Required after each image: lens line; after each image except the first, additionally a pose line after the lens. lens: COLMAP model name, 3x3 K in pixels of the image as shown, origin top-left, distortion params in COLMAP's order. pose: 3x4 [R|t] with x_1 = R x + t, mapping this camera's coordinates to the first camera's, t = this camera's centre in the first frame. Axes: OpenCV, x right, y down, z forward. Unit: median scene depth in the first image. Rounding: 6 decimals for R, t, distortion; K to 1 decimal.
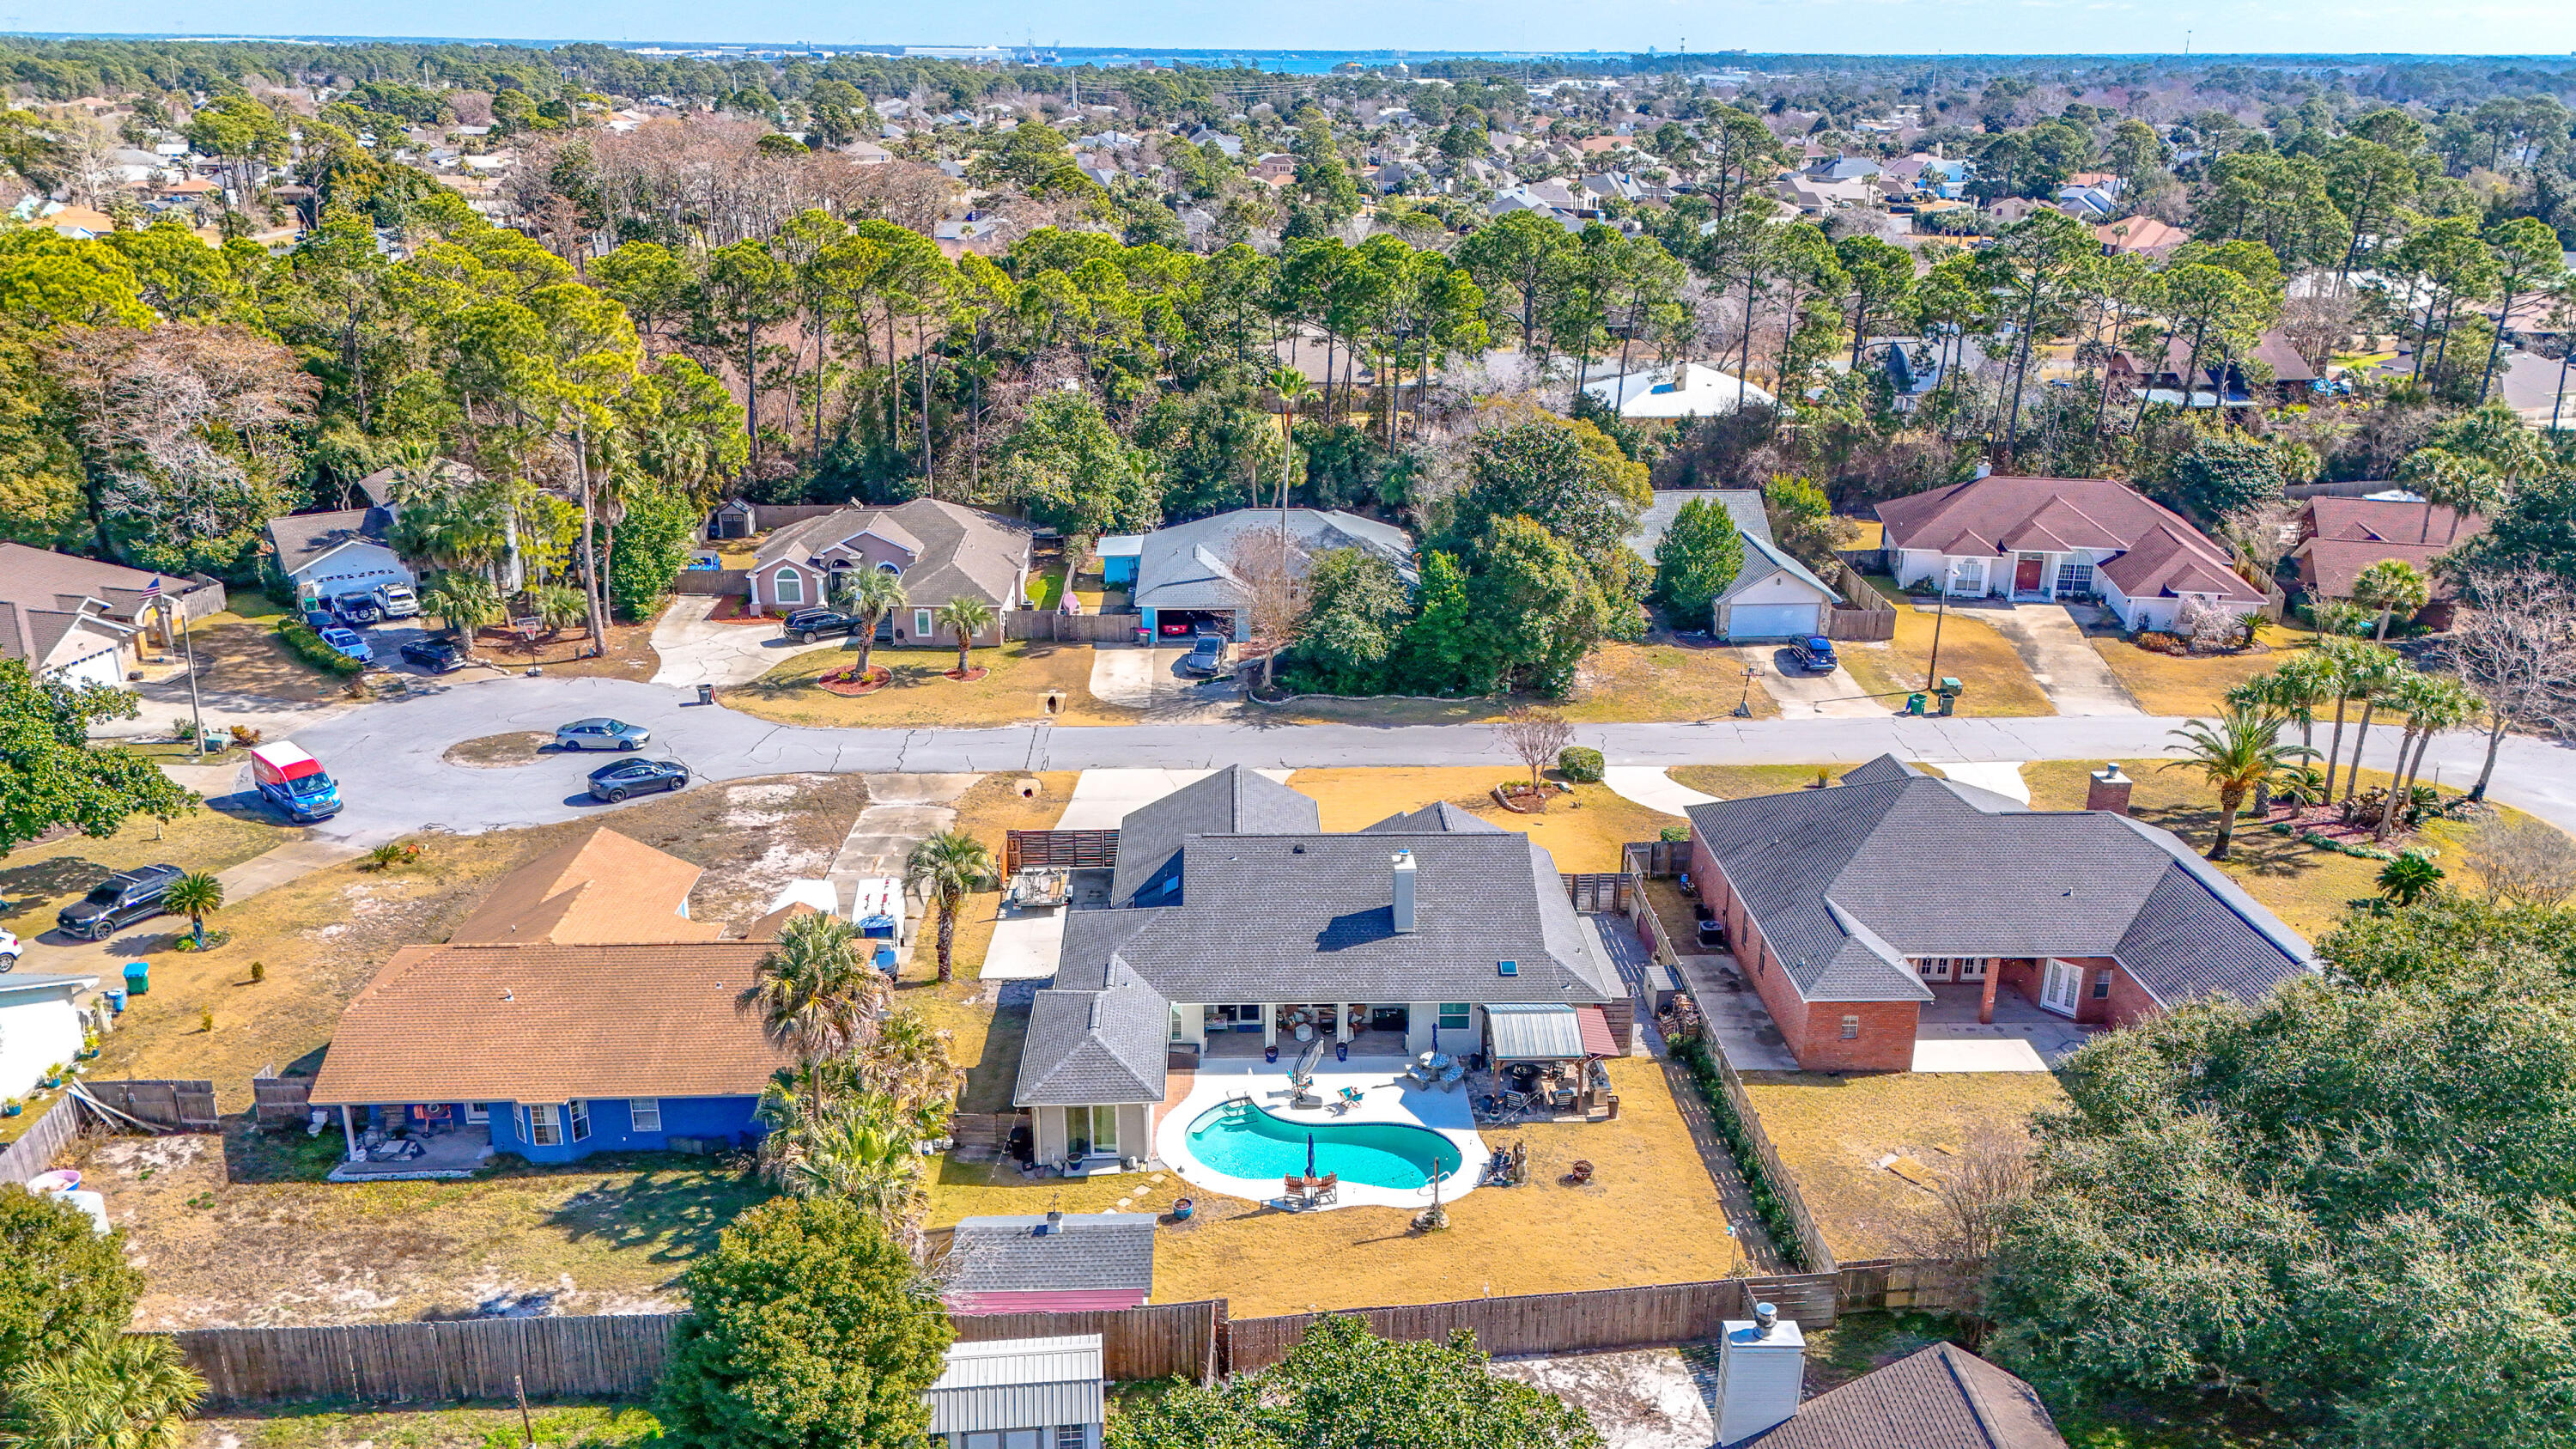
lens RADIAL K [[1894.1, 0, 1290.1], [0, 1894.1, 724.4], [0, 0, 1]] dist [0.053566, -0.018610]
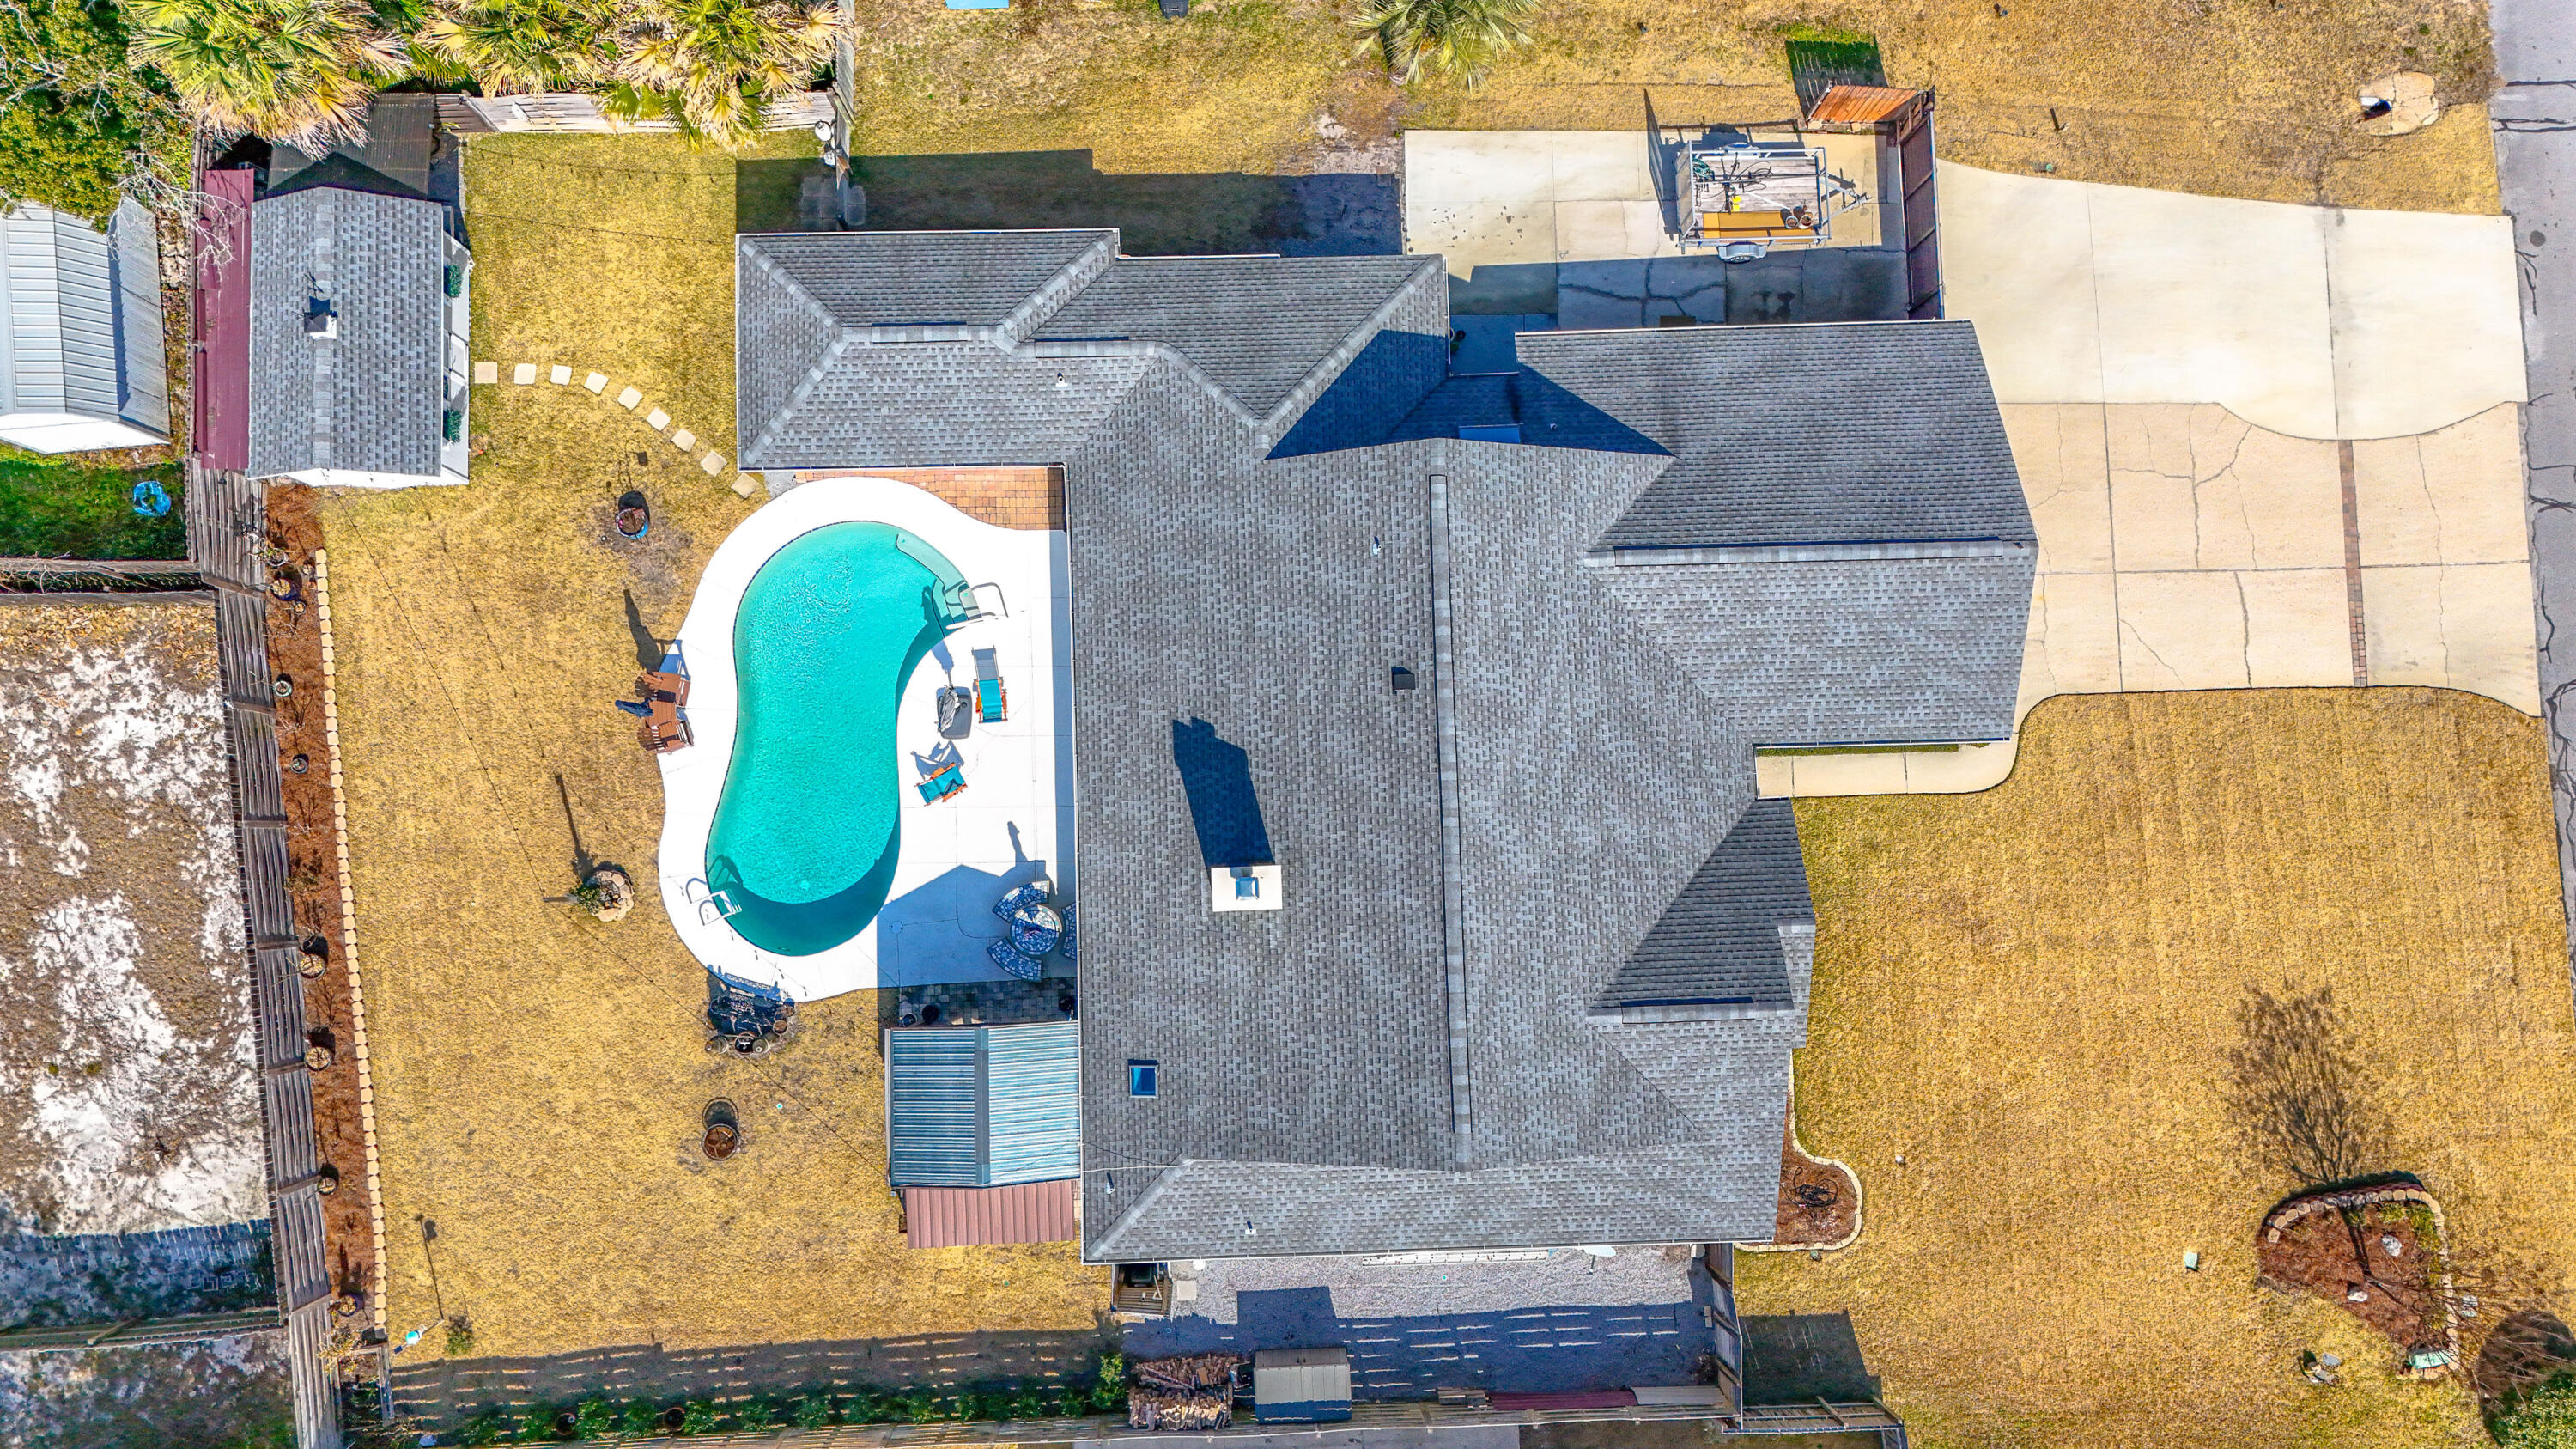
lens RADIAL K [[1894.1, 0, 1287.2], [0, 1894.1, 721.8], [0, 0, 1]] dist [0.053566, -0.018610]
pose [[-0.003570, 0.996959, -0.077848, 0.058614], [-0.356259, 0.071473, 0.931650, -0.406982], [0.934380, 0.031060, 0.354921, 0.880252]]
